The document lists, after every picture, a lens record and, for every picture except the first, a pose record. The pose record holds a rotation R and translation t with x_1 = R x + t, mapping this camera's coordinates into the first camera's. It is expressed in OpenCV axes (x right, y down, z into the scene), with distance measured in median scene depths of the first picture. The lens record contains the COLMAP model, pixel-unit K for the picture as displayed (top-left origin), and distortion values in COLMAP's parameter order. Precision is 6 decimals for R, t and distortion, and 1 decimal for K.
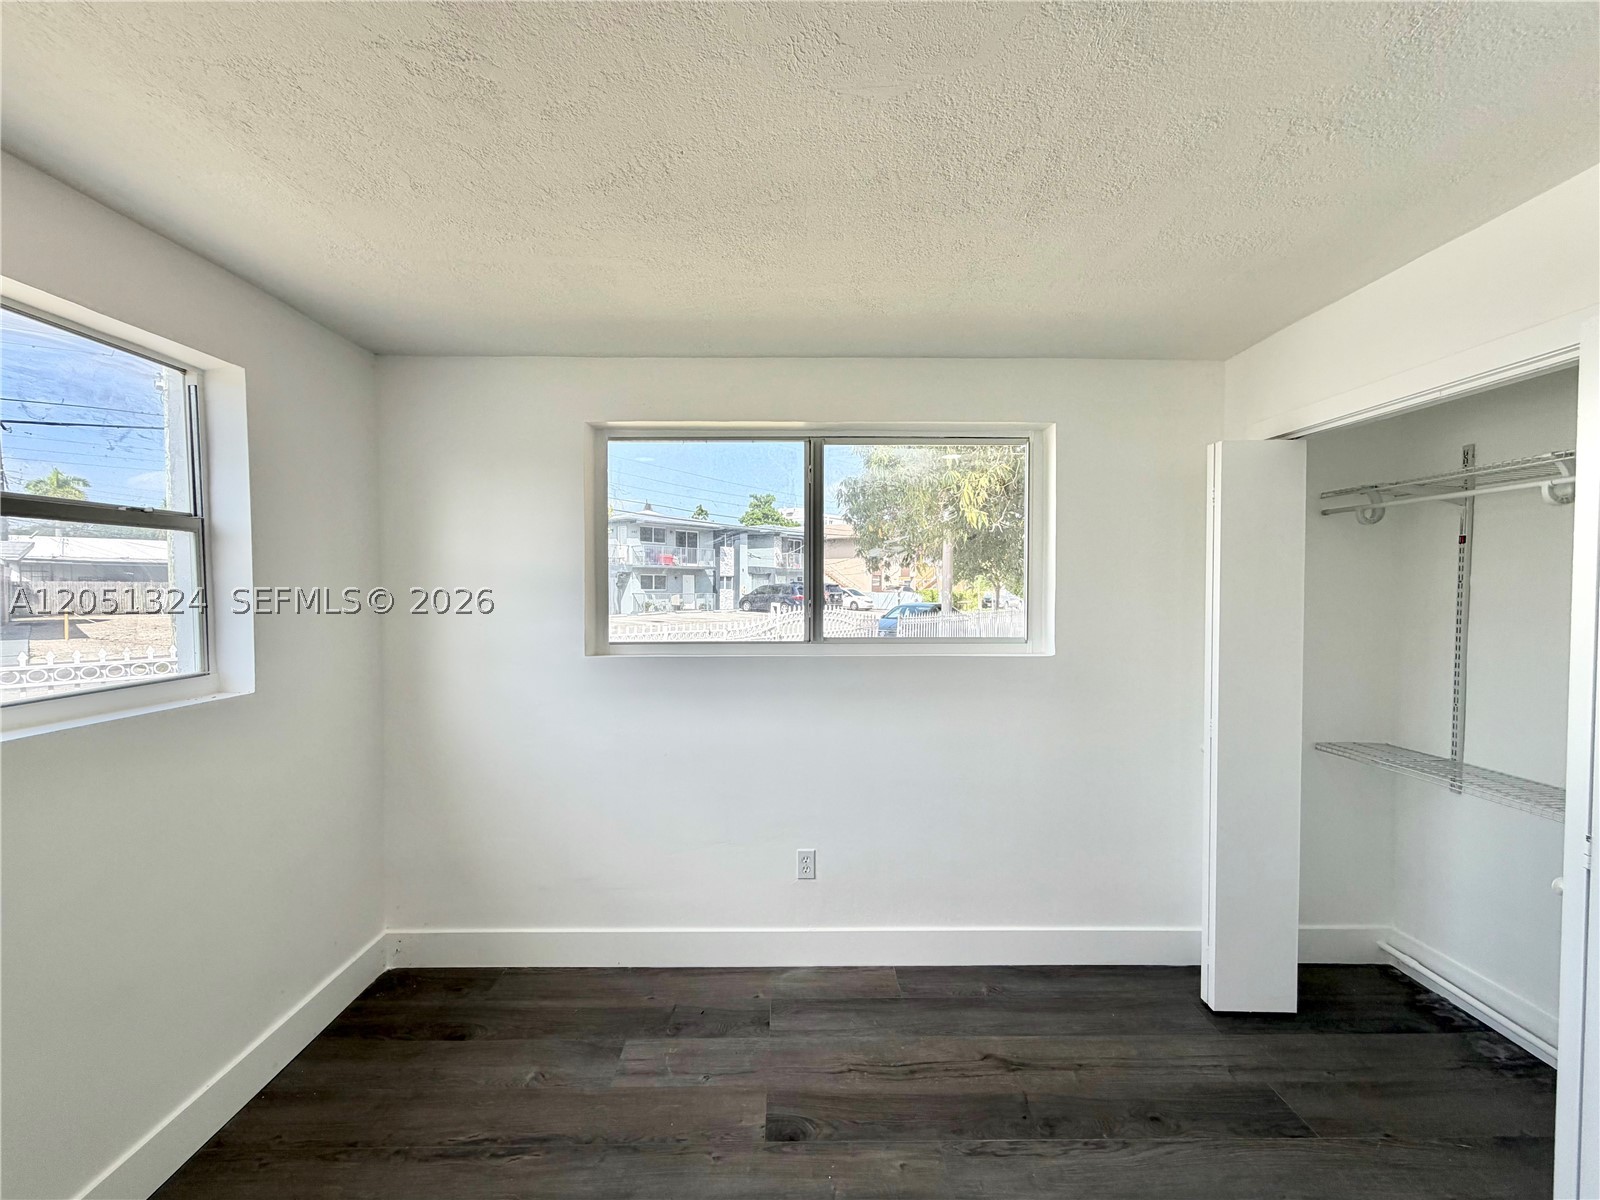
lens RADIAL K [[638.6, 0, 800.4], [0, 638.6, 589.3], [0, 0, 1]] dist [-0.000505, 0.000844]
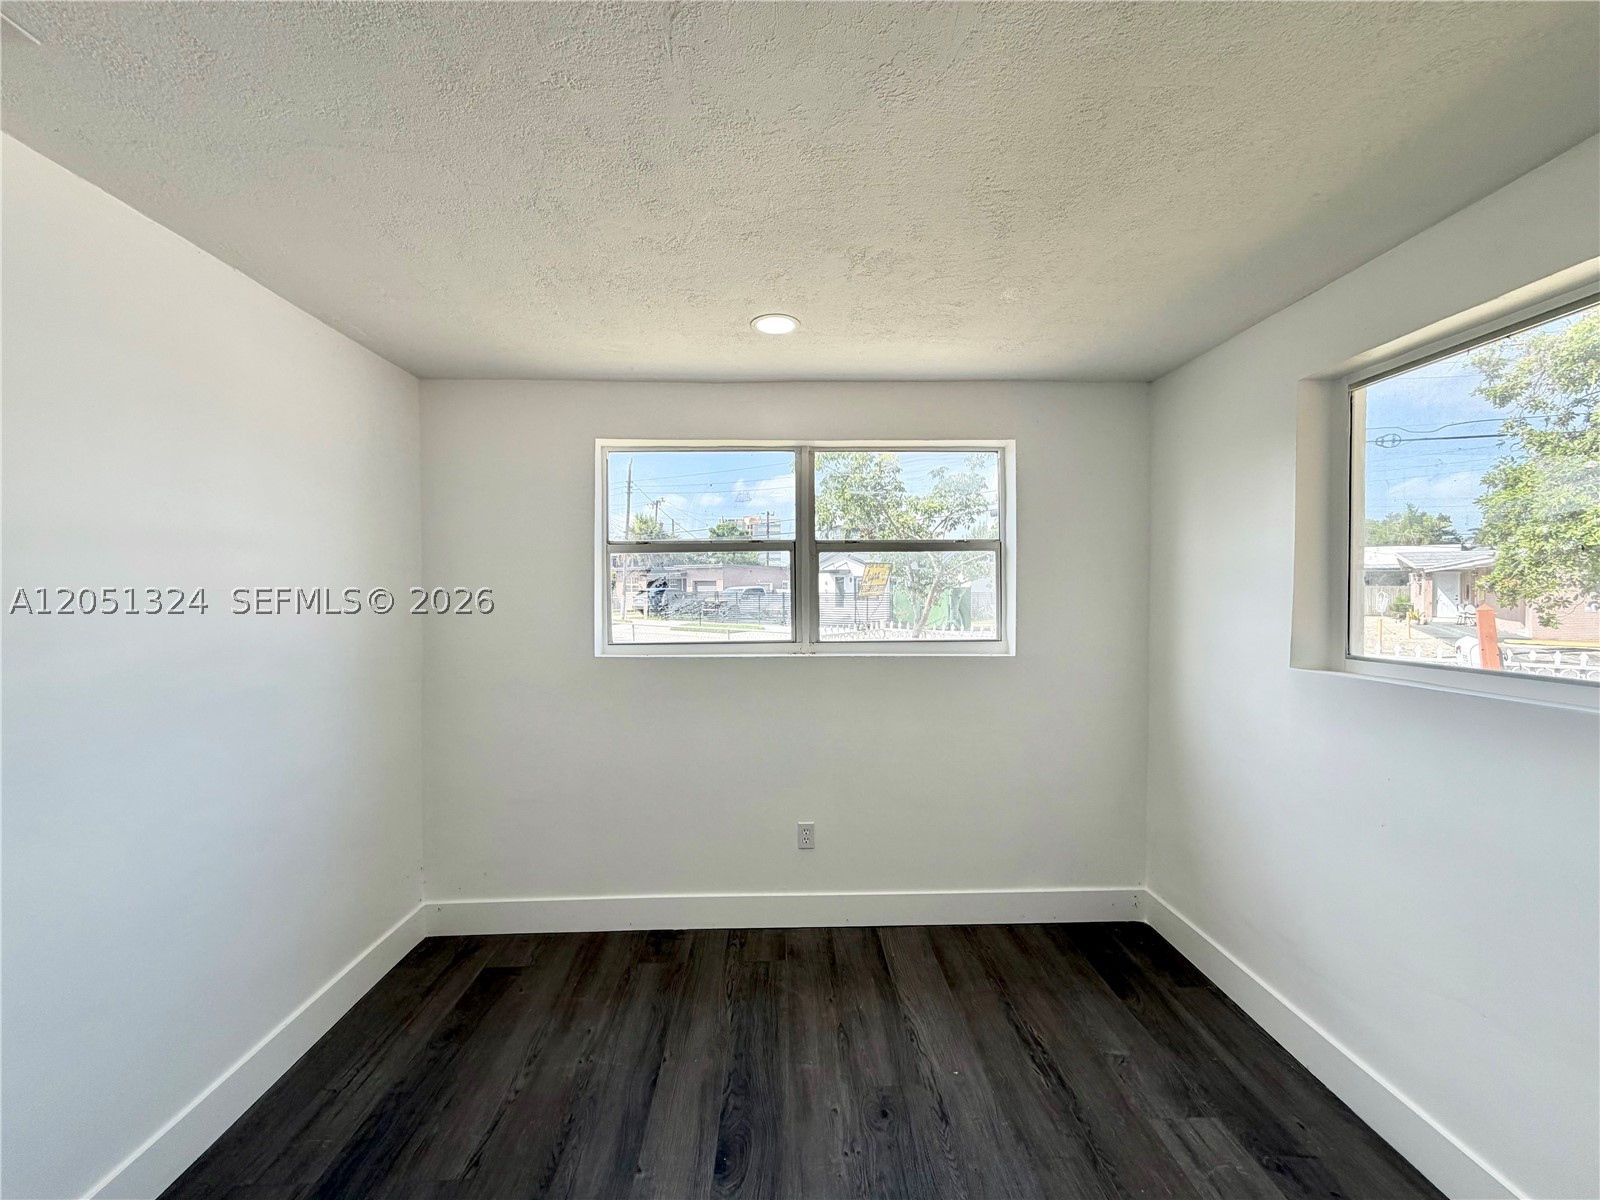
lens RADIAL K [[638.6, 0, 803.4], [0, 638.6, 590.5], [0, 0, 1]] dist [-0.000505, 0.000844]
pose [[0.013836, -0.006307, -0.999884, 0.567839], [-0.010795, 0.999921, -0.006457, 0.022947], [0.999846, 0.010883, 0.013766, 0.436633]]
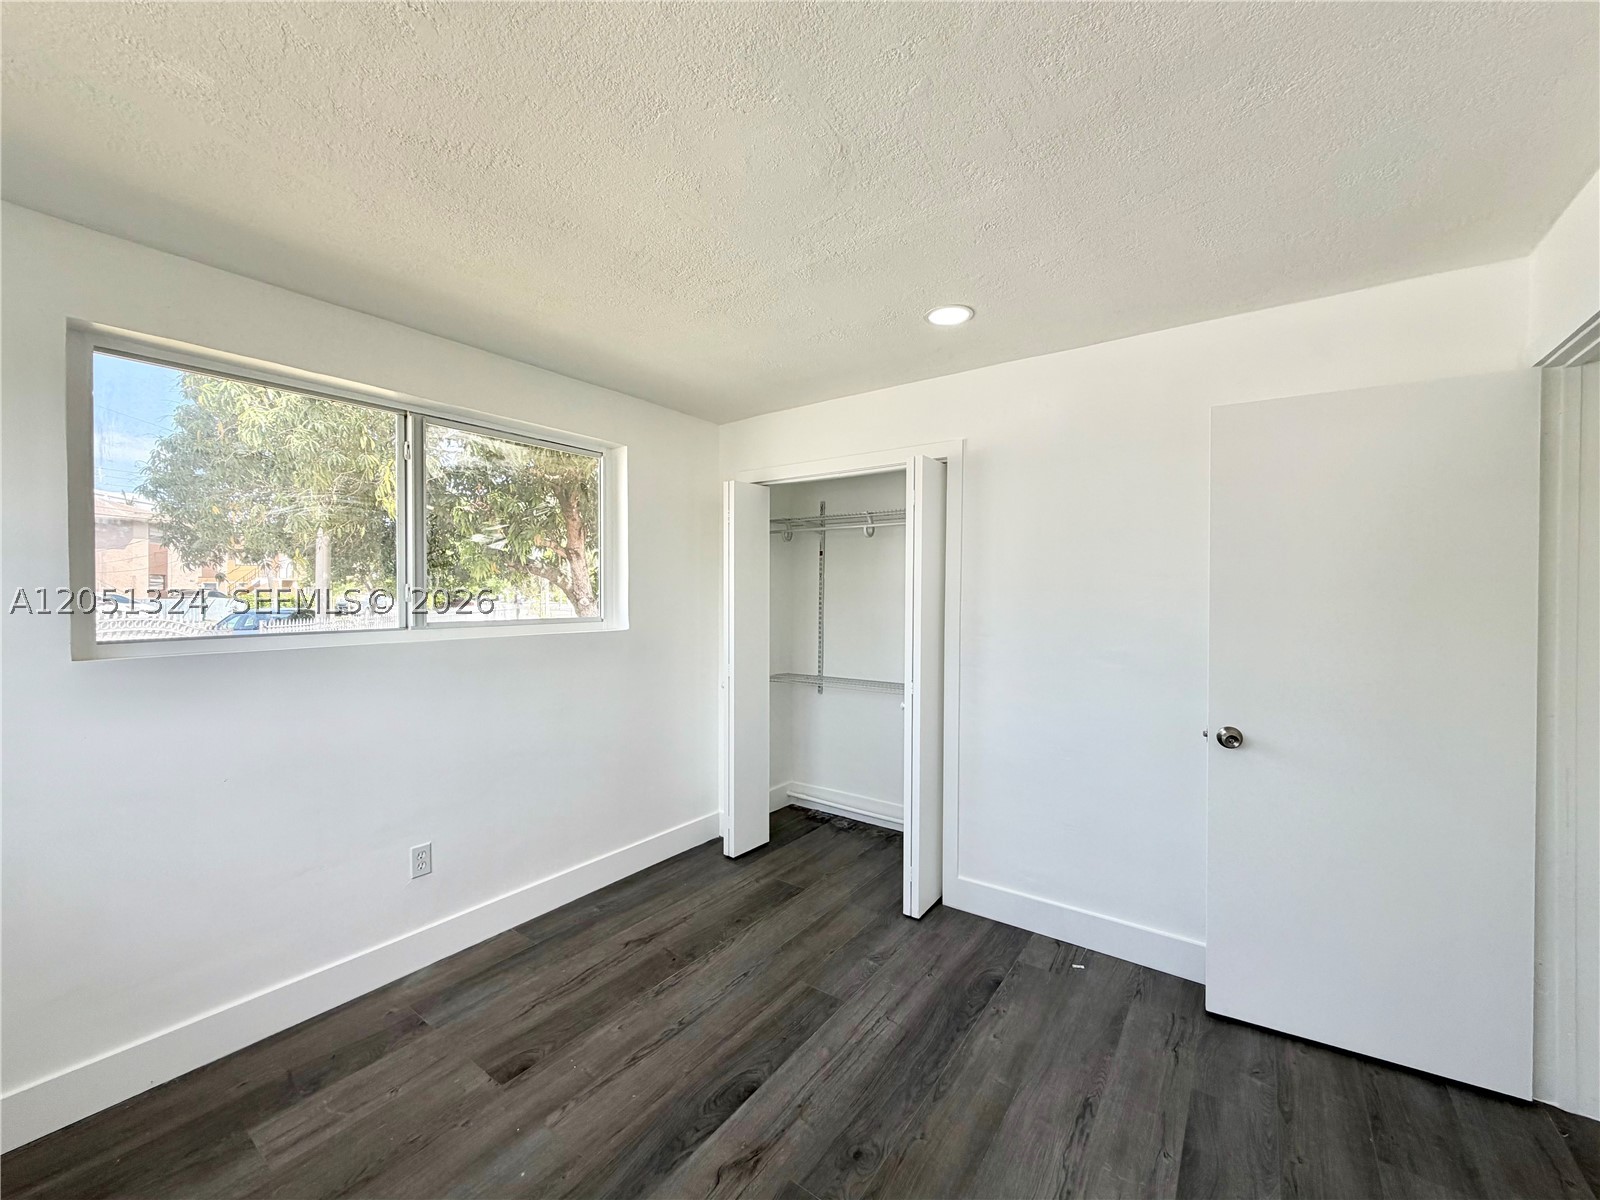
lens RADIAL K [[638.6, 0, 801.2], [0, 638.6, 586.6], [0, 0, 1]] dist [-0.000505, 0.000844]
pose [[0.593620, 0.007852, 0.804707, -0.507774], [0.003856, 0.999913, -0.012601, 0.043573], [-0.804736, 0.010583, 0.593538, -0.029787]]
